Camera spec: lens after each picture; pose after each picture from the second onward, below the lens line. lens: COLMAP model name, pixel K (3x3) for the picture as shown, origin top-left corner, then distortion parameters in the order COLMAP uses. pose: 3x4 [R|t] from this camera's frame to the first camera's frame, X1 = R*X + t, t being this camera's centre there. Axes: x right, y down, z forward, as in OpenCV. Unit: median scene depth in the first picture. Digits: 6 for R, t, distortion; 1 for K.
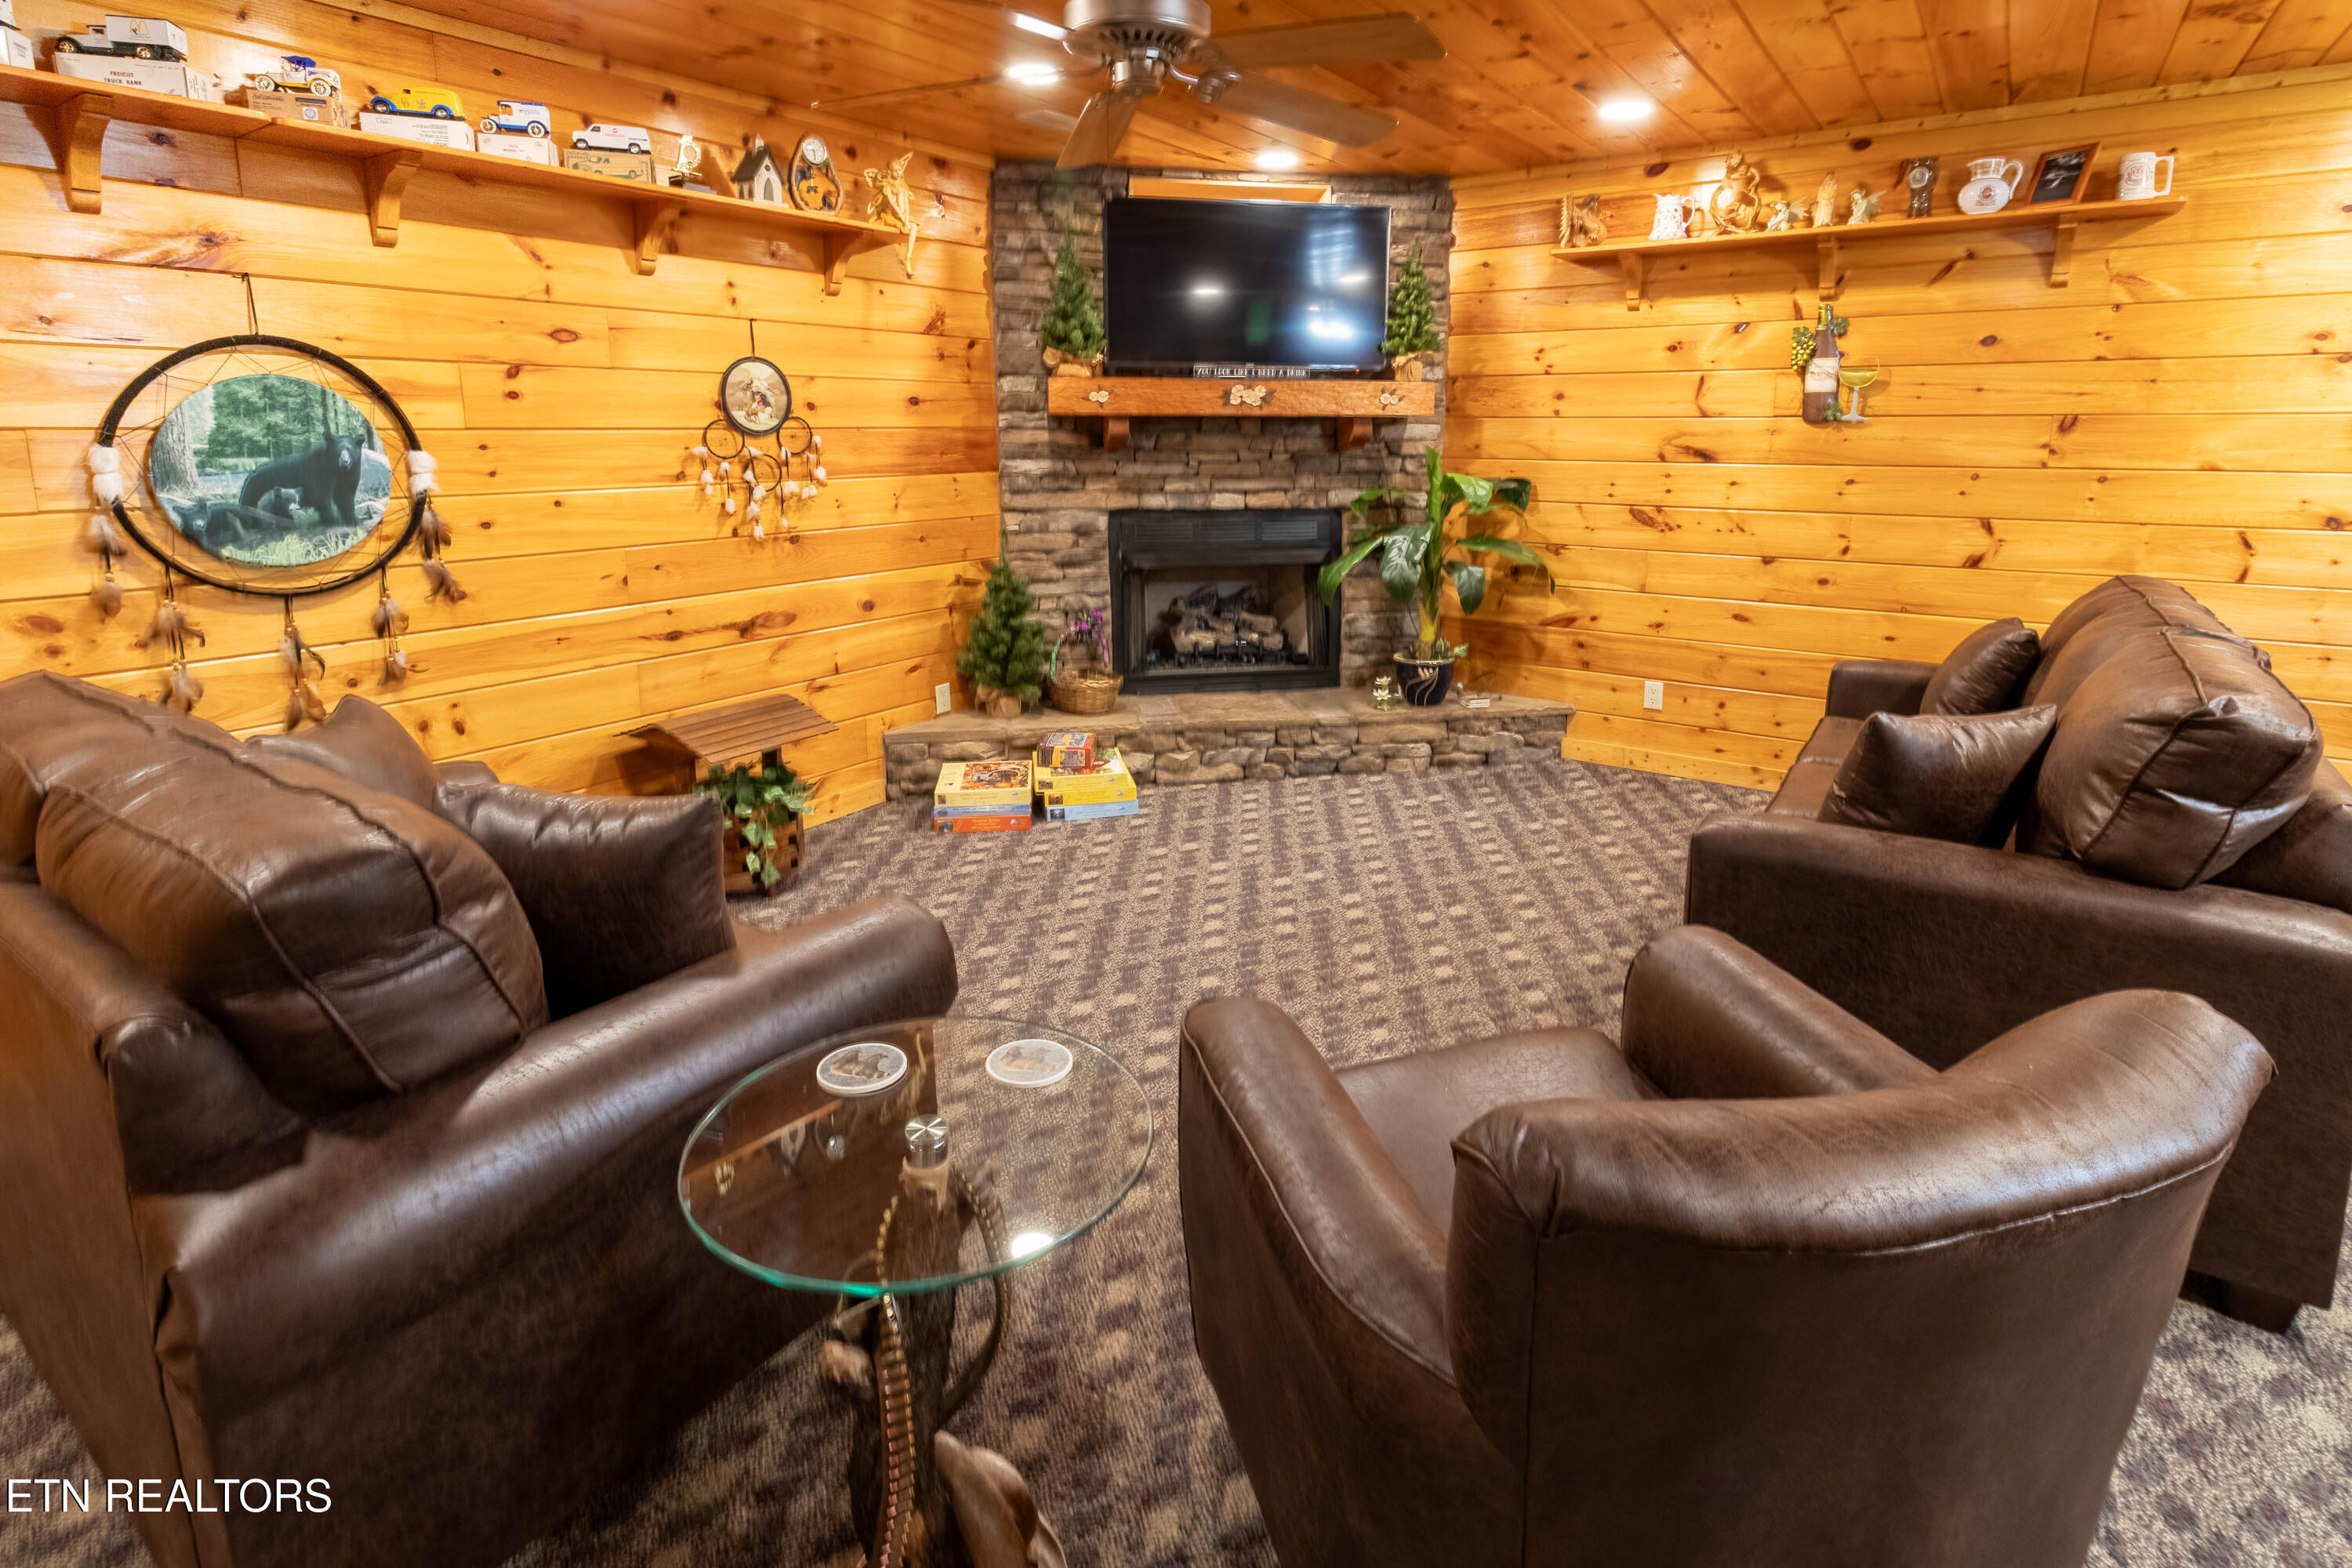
lens RADIAL K [[1186.4, 0, 1254.8], [0, 1186.4, 789.7], [0, 0, 1]] dist [0.006880, 0.001334]
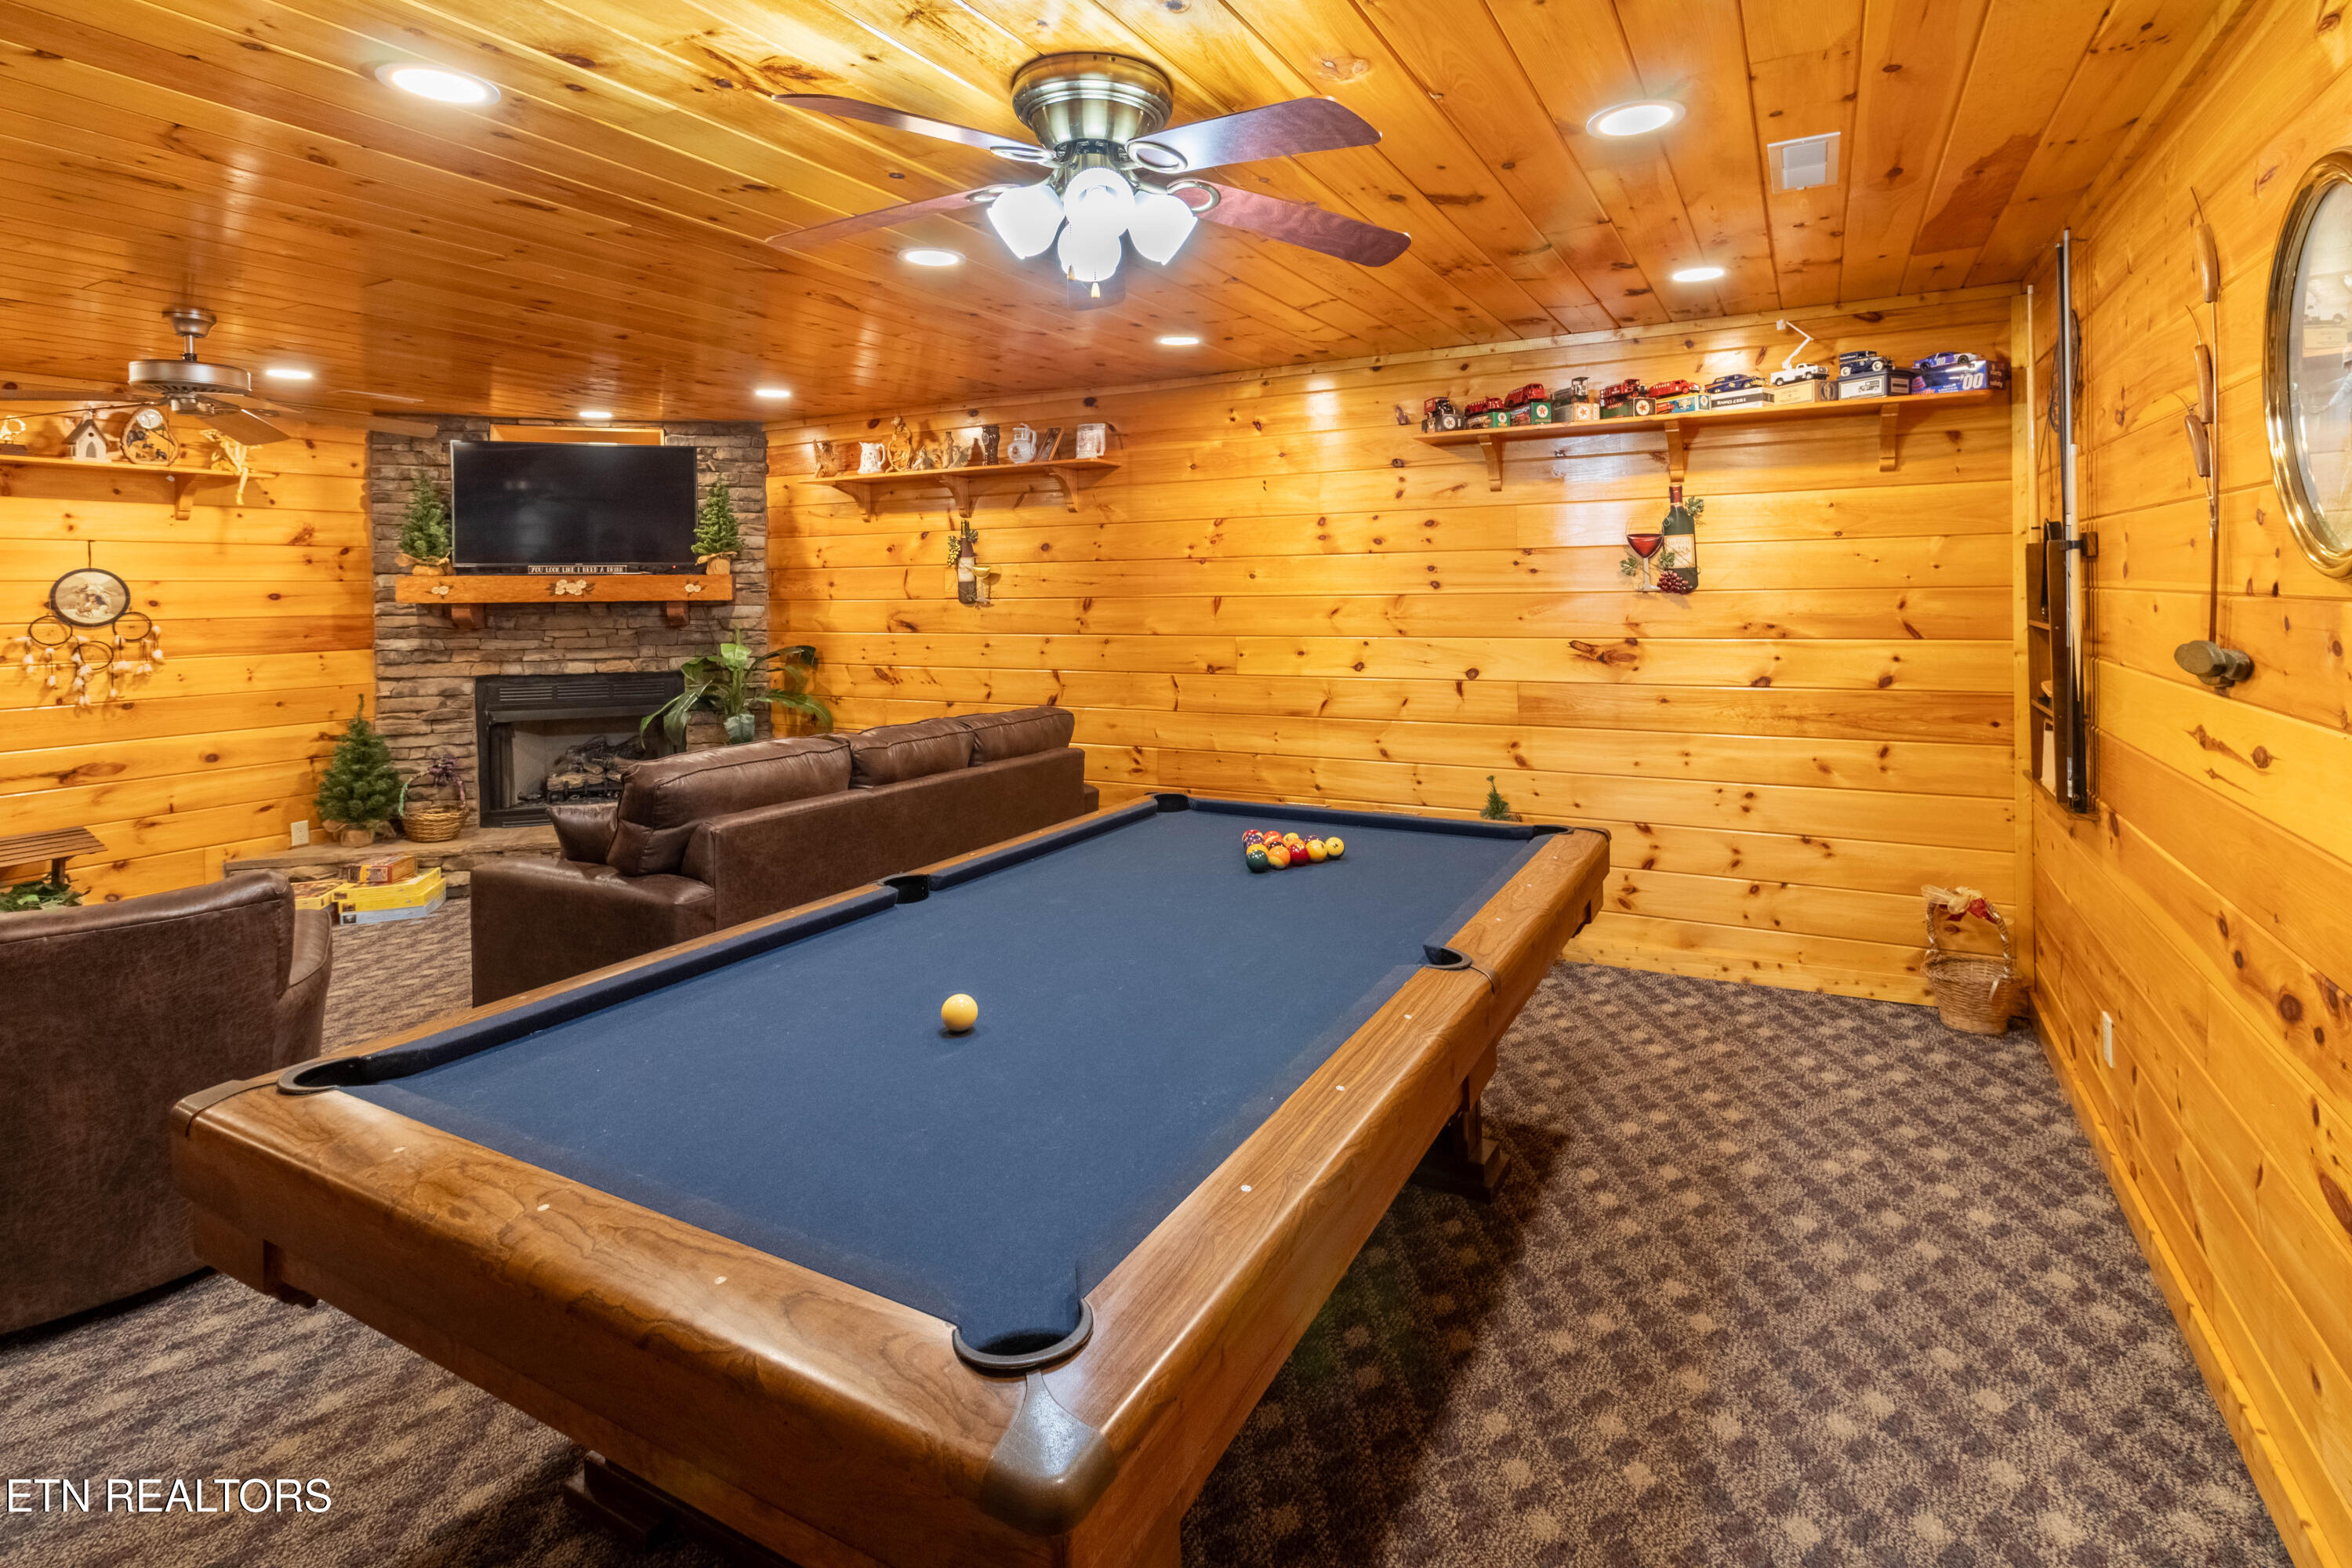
lens RADIAL K [[1186.4, 0, 1124.7], [0, 1186.4, 750.5], [0, 0, 1]] dist [0.006880, 0.001334]
pose [[0.994877, -0.028364, 0.097036, 0.453610], [0.043905, 0.985817, -0.161978, 0.072831], [-0.091066, 0.165409, 0.982012, -0.275306]]
